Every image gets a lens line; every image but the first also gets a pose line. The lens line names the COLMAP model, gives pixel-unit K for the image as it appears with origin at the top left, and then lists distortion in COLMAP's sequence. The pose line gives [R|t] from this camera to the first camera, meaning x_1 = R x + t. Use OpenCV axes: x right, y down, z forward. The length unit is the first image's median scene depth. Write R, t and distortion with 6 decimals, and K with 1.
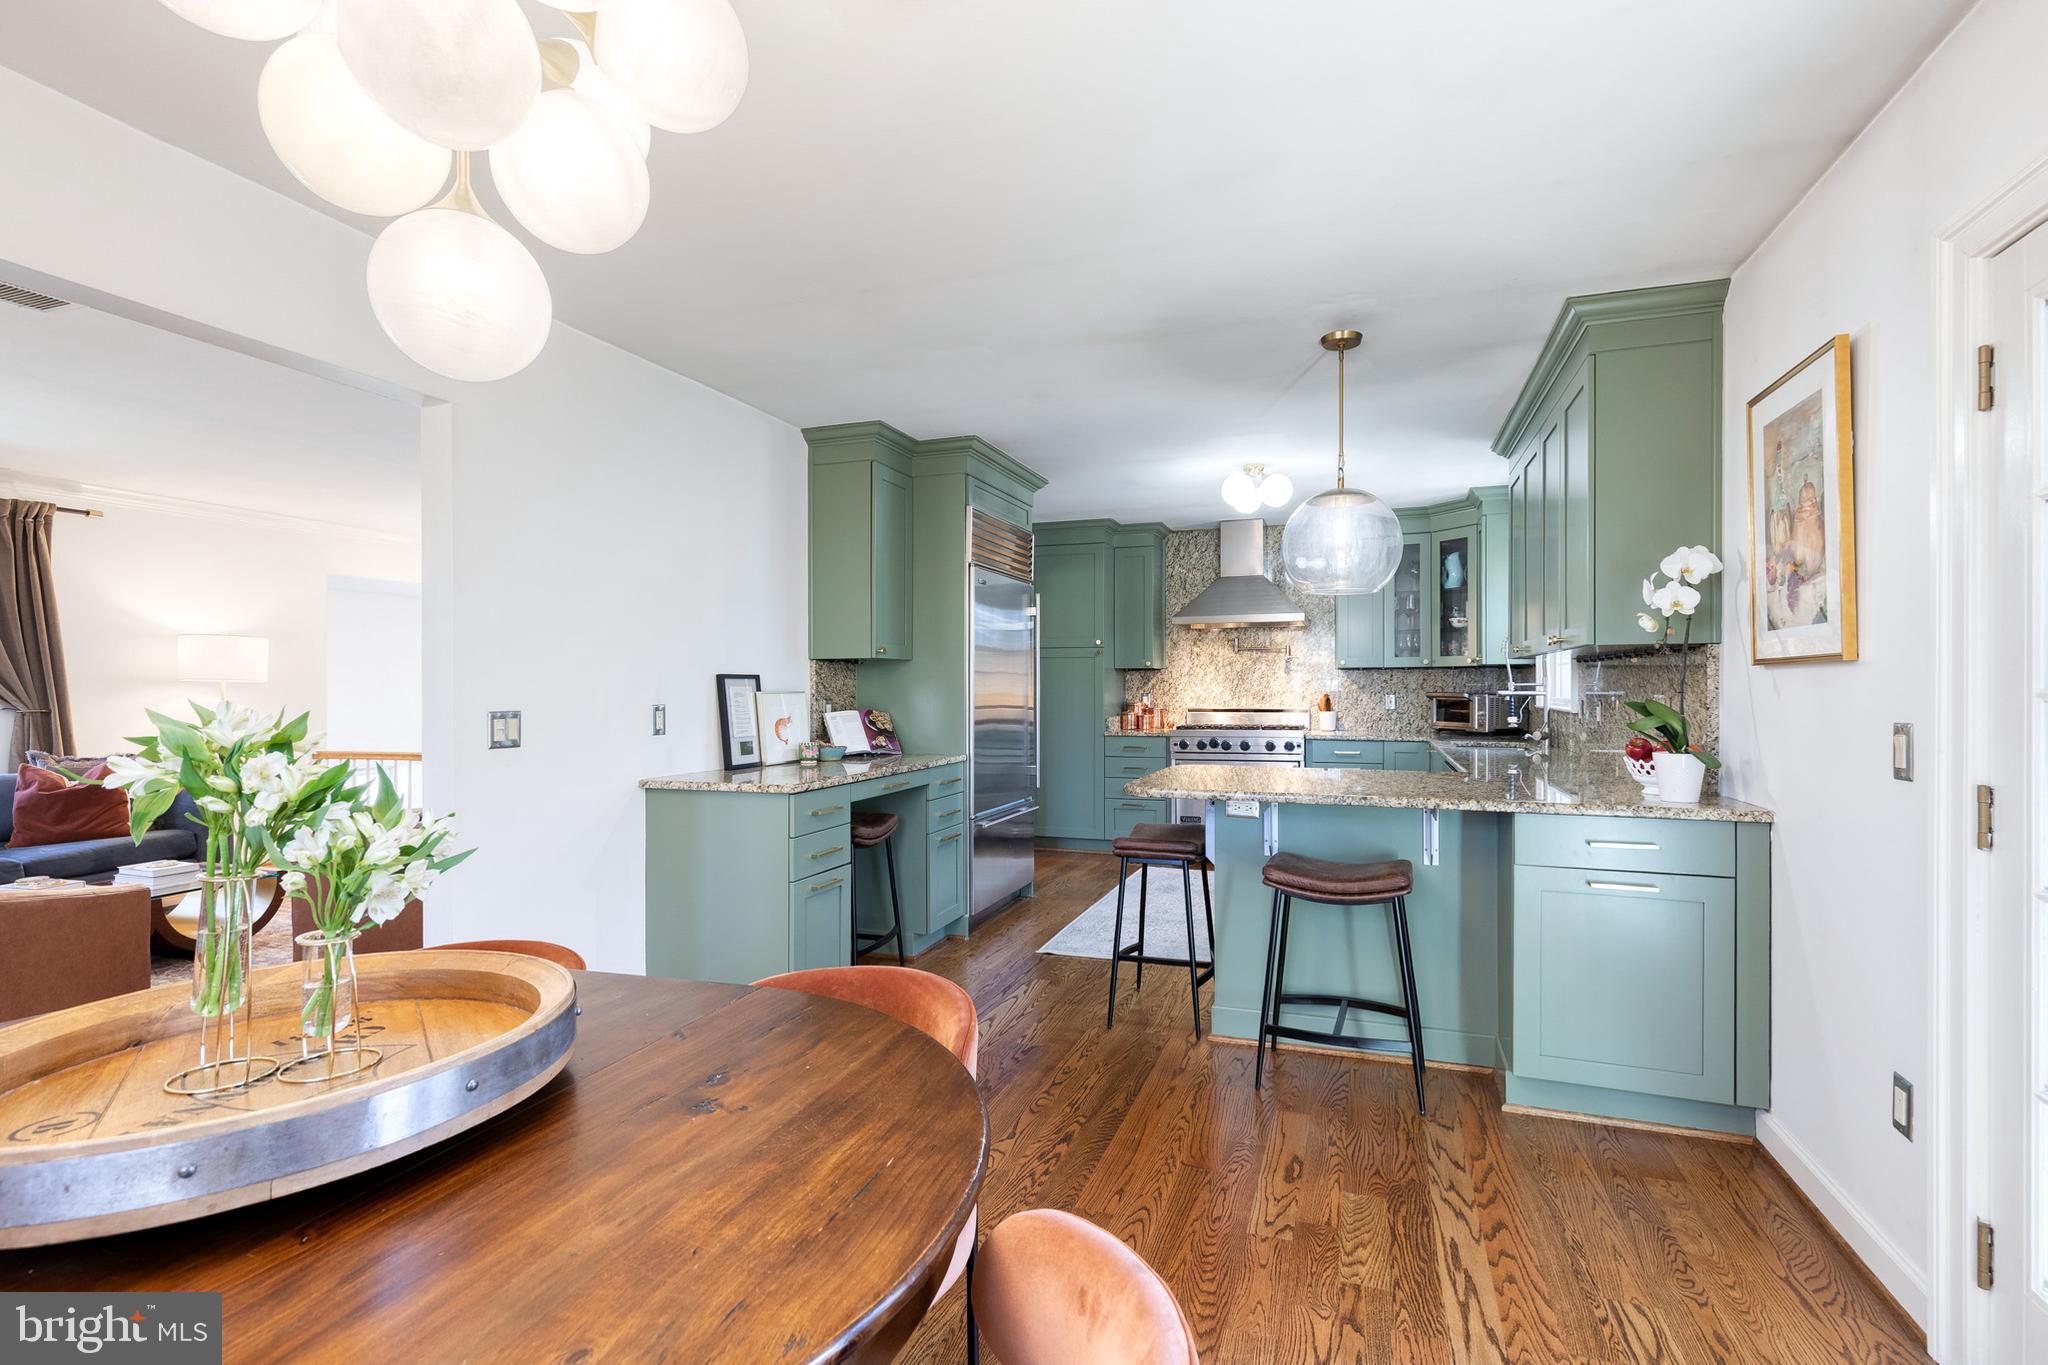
lens RADIAL K [[934.9, 0, 1052.0], [0, 934.9, 698.6], [0, 0, 1]] dist [0.007681, -0.000585]
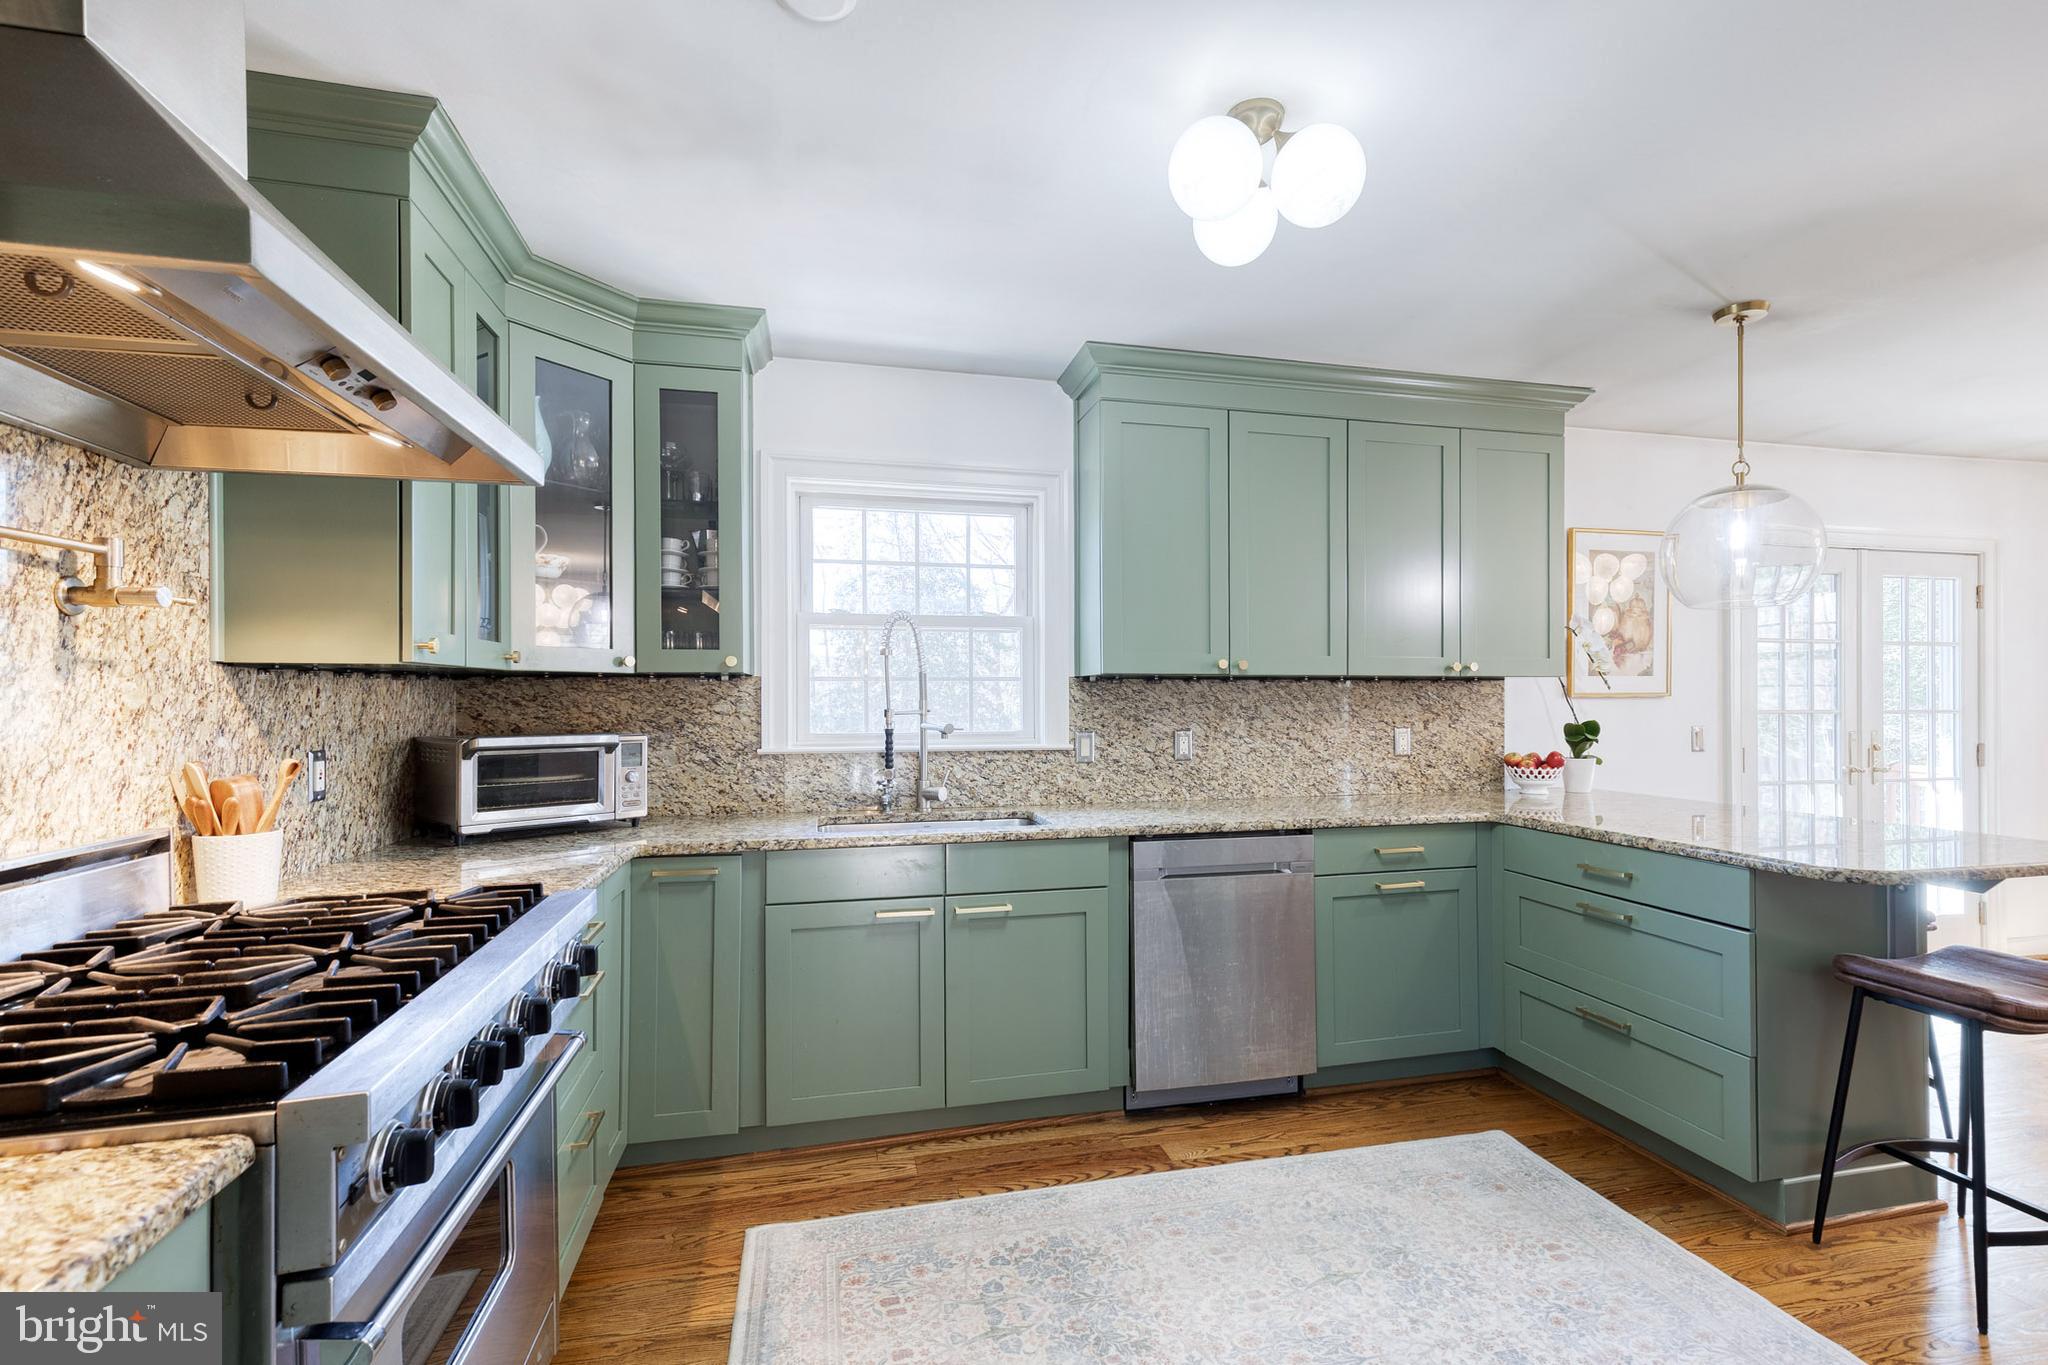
lens RADIAL K [[888.3, 0, 1023.4], [0, 888.3, 688.3], [0, 0, 1]] dist [0.001120, 0.000097]
pose [[-0.531552, 0.004908, 0.847012, -0.018693], [0.011866, 0.999928, 0.001653, -0.042331], [-0.846943, 0.010929, -0.531572, 1.753302]]
